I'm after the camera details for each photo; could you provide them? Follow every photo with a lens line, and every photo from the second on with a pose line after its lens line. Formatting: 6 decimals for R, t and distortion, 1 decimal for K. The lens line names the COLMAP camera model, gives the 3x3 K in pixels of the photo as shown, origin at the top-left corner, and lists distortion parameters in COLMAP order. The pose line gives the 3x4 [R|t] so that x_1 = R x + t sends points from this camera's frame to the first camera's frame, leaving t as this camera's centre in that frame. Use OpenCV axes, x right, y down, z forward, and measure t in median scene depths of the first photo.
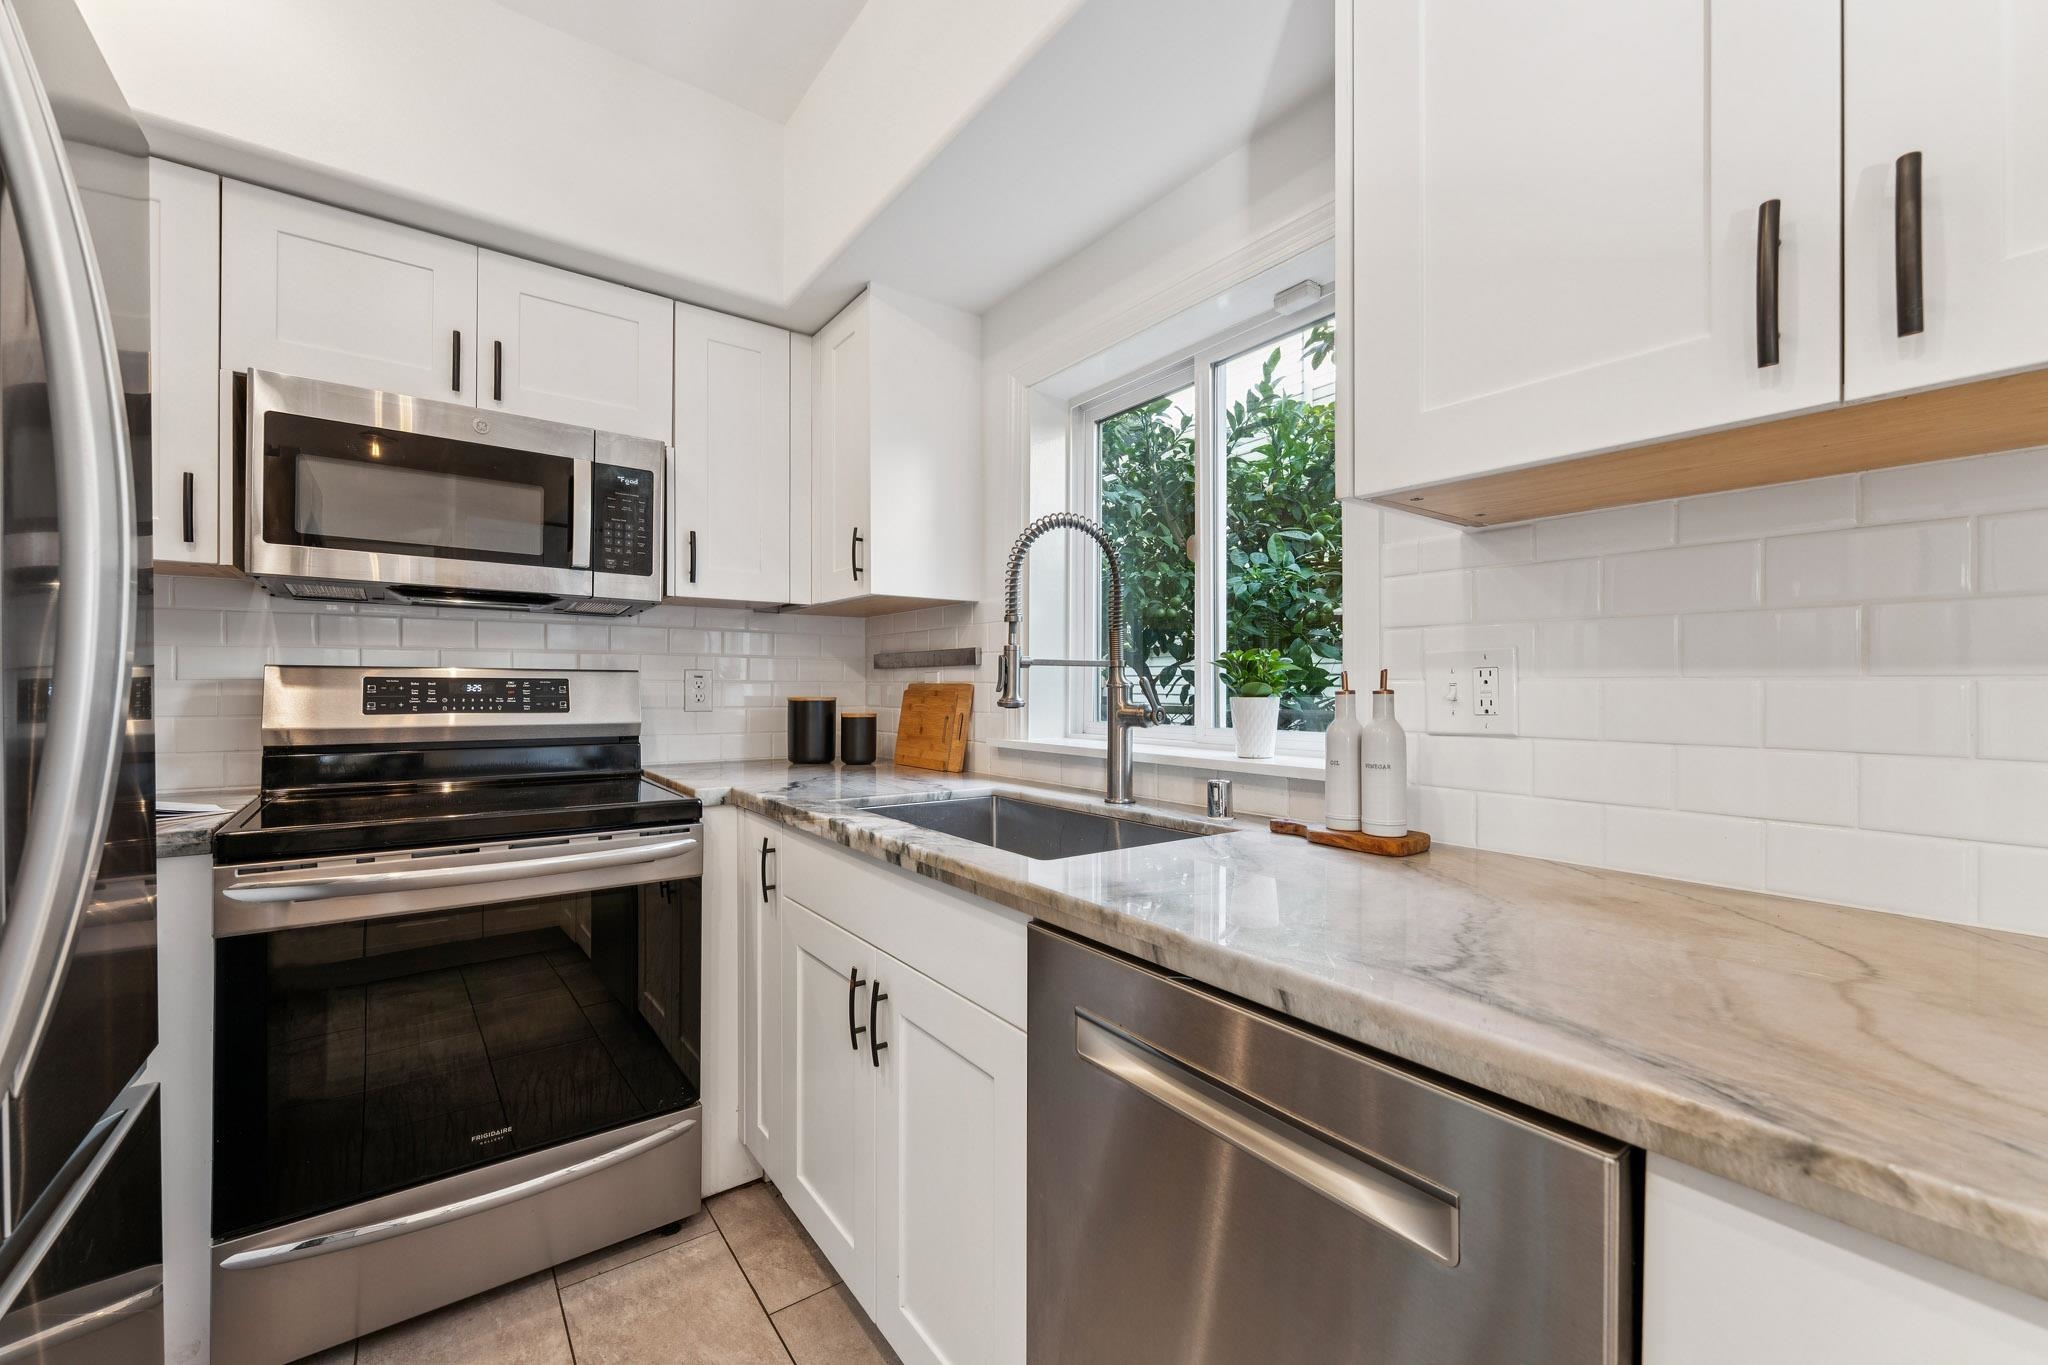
lens RADIAL K [[814.9, 0, 1023.9], [0, 814.9, 684.5], [0, 0, 1]] dist [-0.000716, -0.000831]
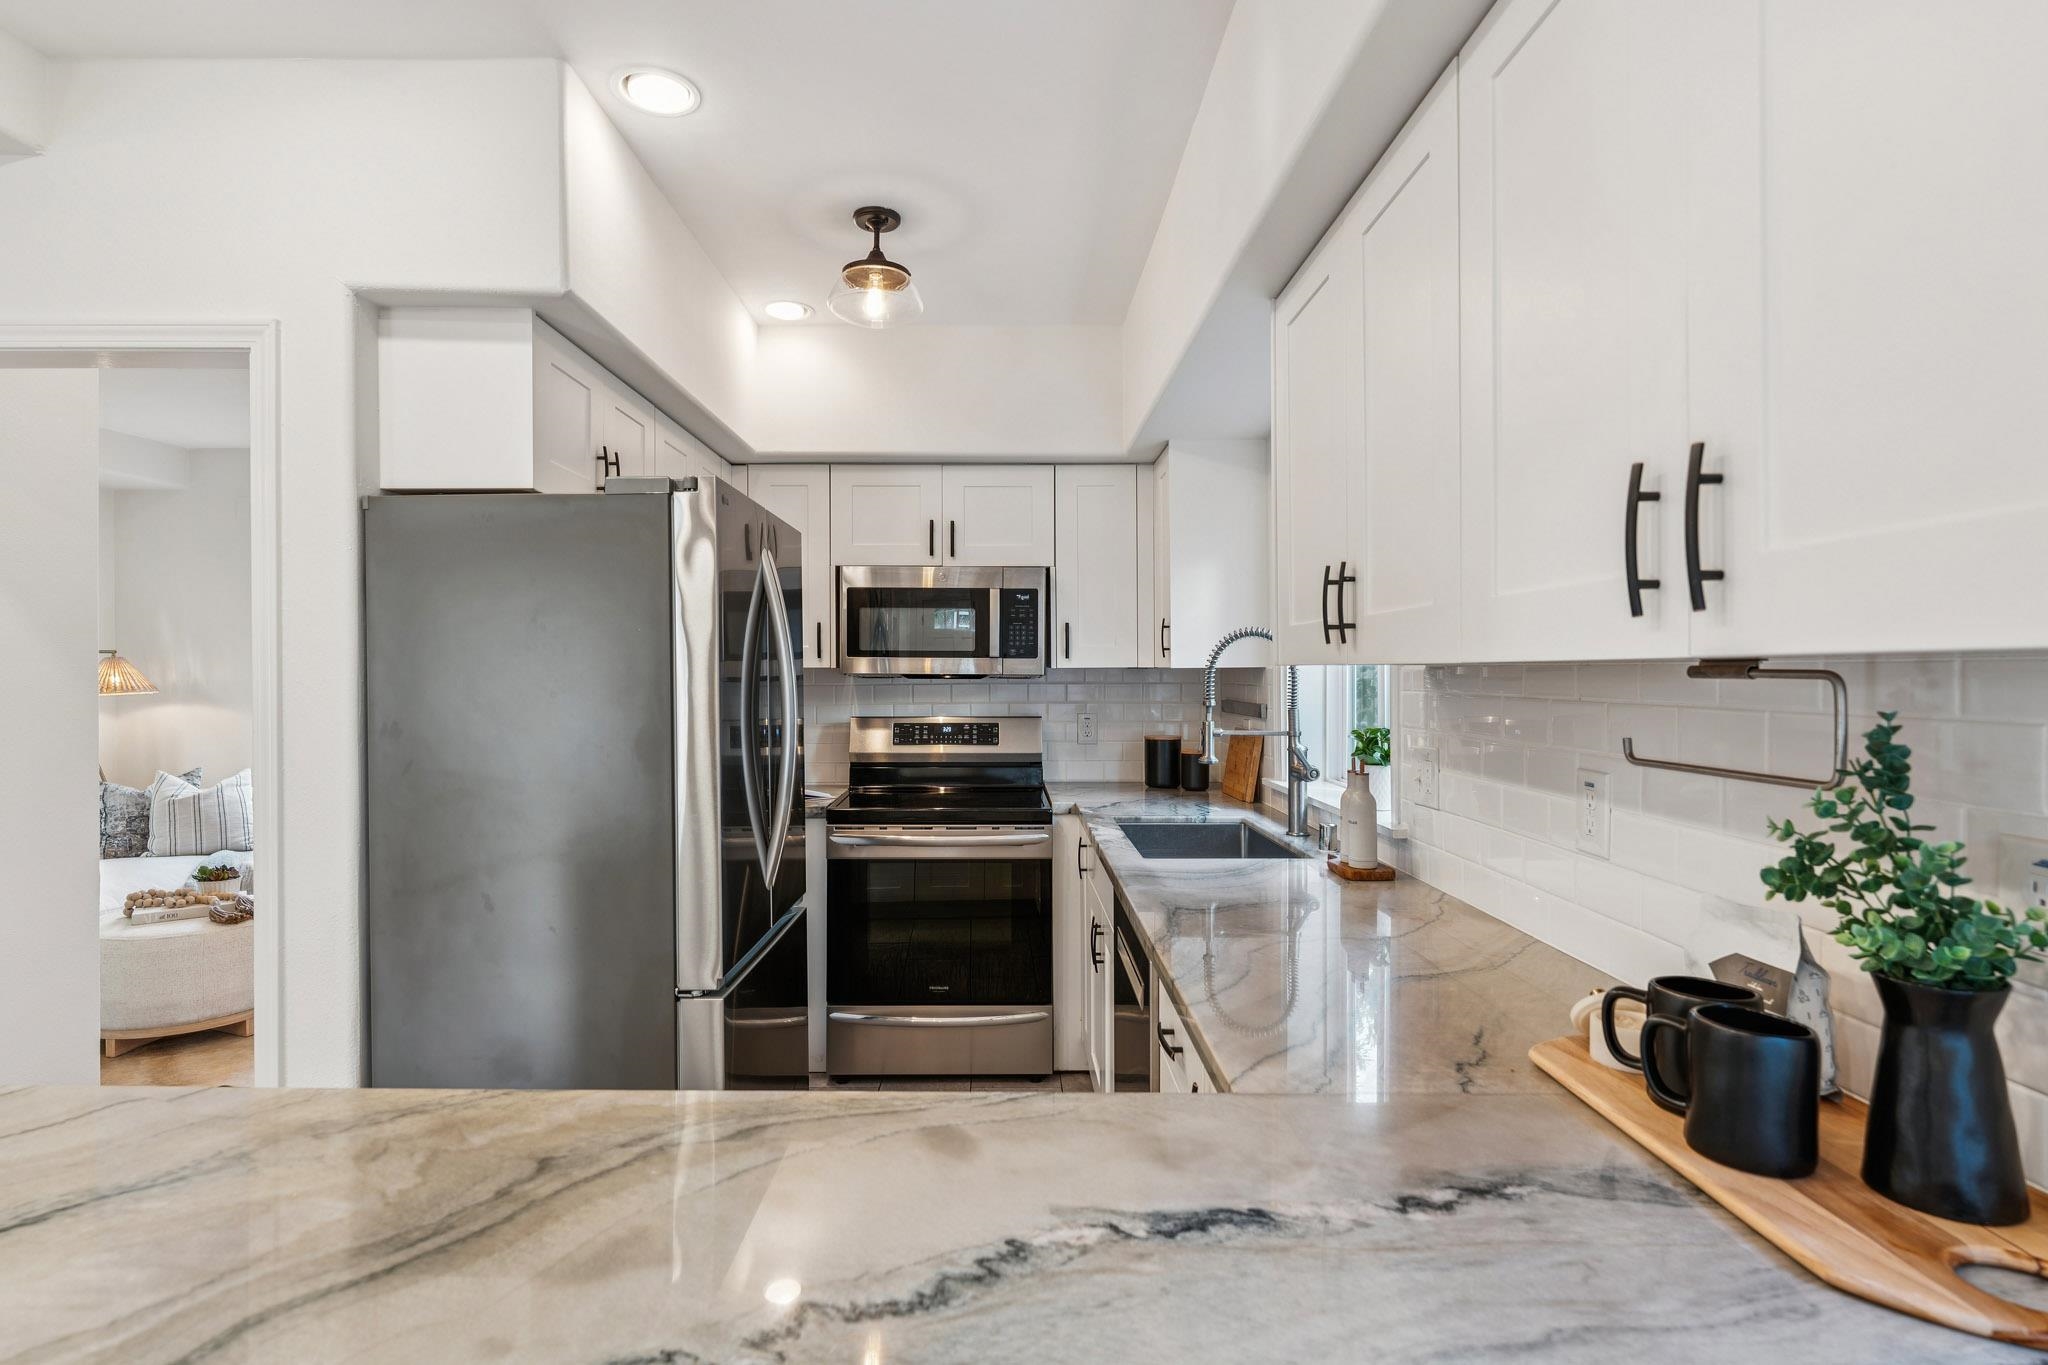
lens RADIAL K [[986.5, 0, 1024.6], [0, 986.5, 682.5], [0, 0, 1]] dist [0.010239, 0.000238]
pose [[0.812033, 0.000208, -0.583612, 0.611252], [0.005011, 0.999961, 0.007328, -0.105810], [0.583590, -0.008875, 0.812000, -0.513317]]
